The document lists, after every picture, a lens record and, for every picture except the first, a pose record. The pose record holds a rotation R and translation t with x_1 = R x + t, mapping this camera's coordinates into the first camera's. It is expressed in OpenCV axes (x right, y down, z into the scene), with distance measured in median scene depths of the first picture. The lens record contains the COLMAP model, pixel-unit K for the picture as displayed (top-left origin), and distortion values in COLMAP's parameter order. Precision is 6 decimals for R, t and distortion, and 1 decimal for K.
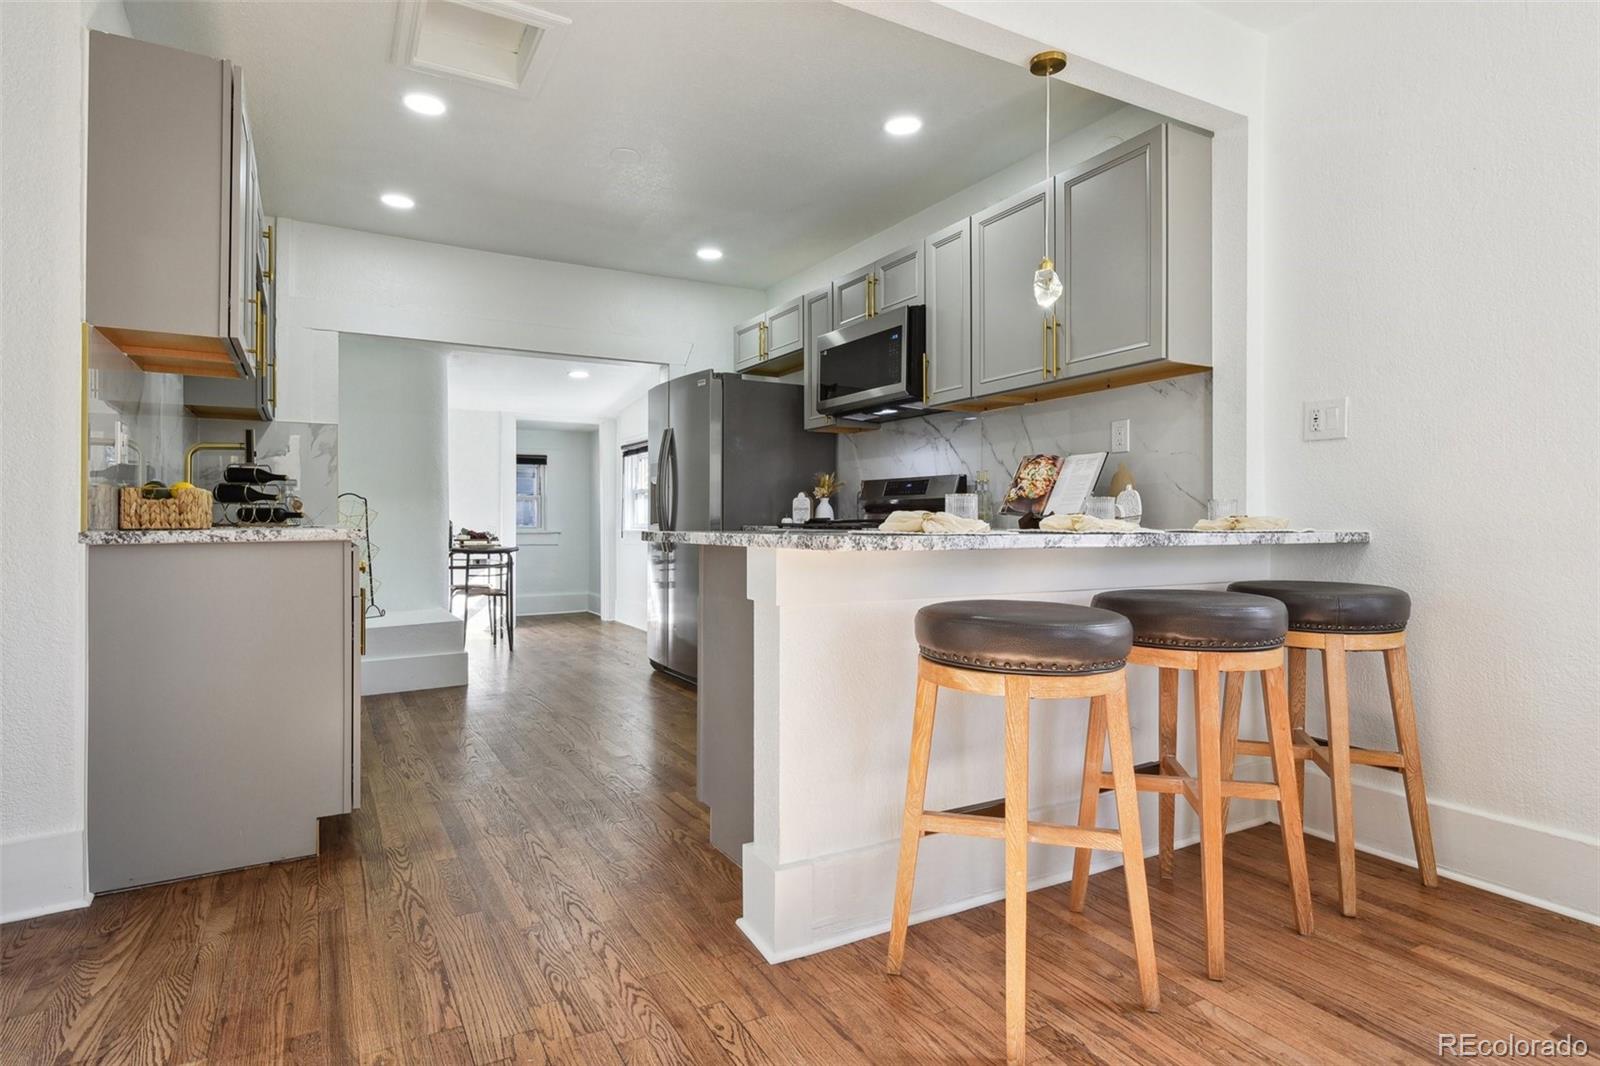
lens RADIAL K [[848.0, 0, 794.3], [0, 848.0, 516.3], [0, 0, 1]] dist [0.020383, -0.002282]
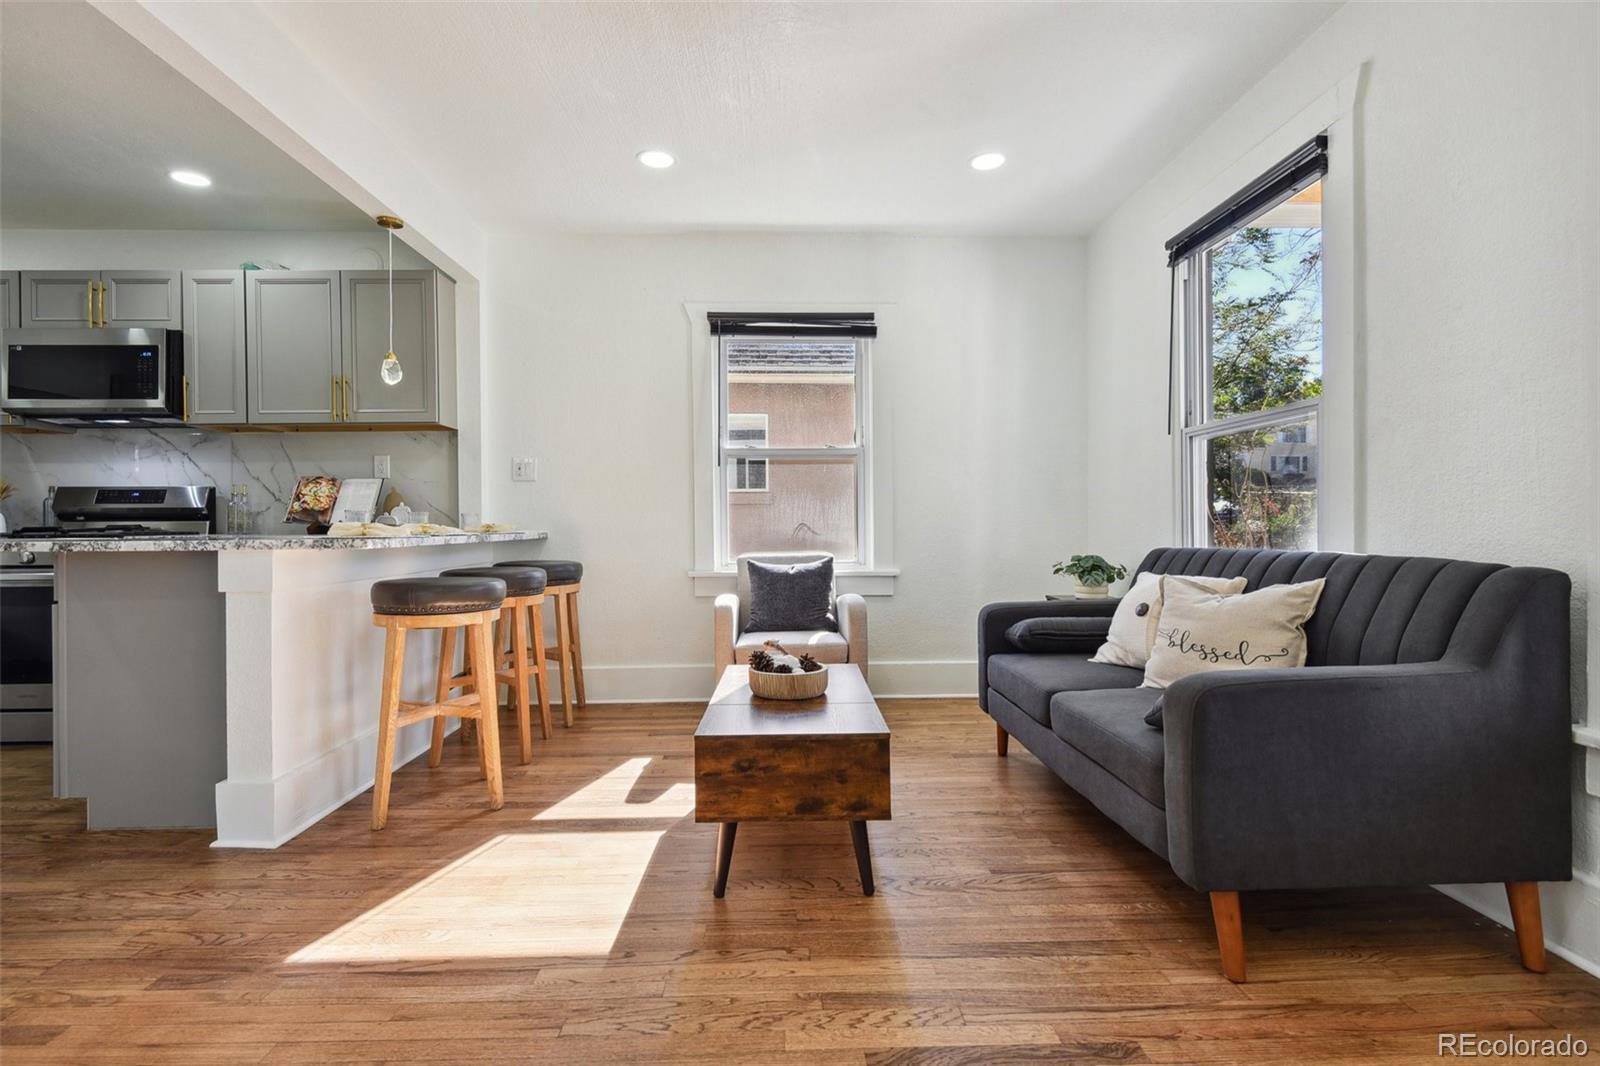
lens RADIAL K [[774.7, 0, 801.2], [0, 774.7, 529.1], [0, 0, 1]] dist [-0.000180, 0.000076]
pose [[0.458671, -0.009074, 0.888560, -0.436816], [-0.000241, 0.999947, 0.010335, -0.005153], [-0.888606, -0.004955, 0.458644, -0.198173]]
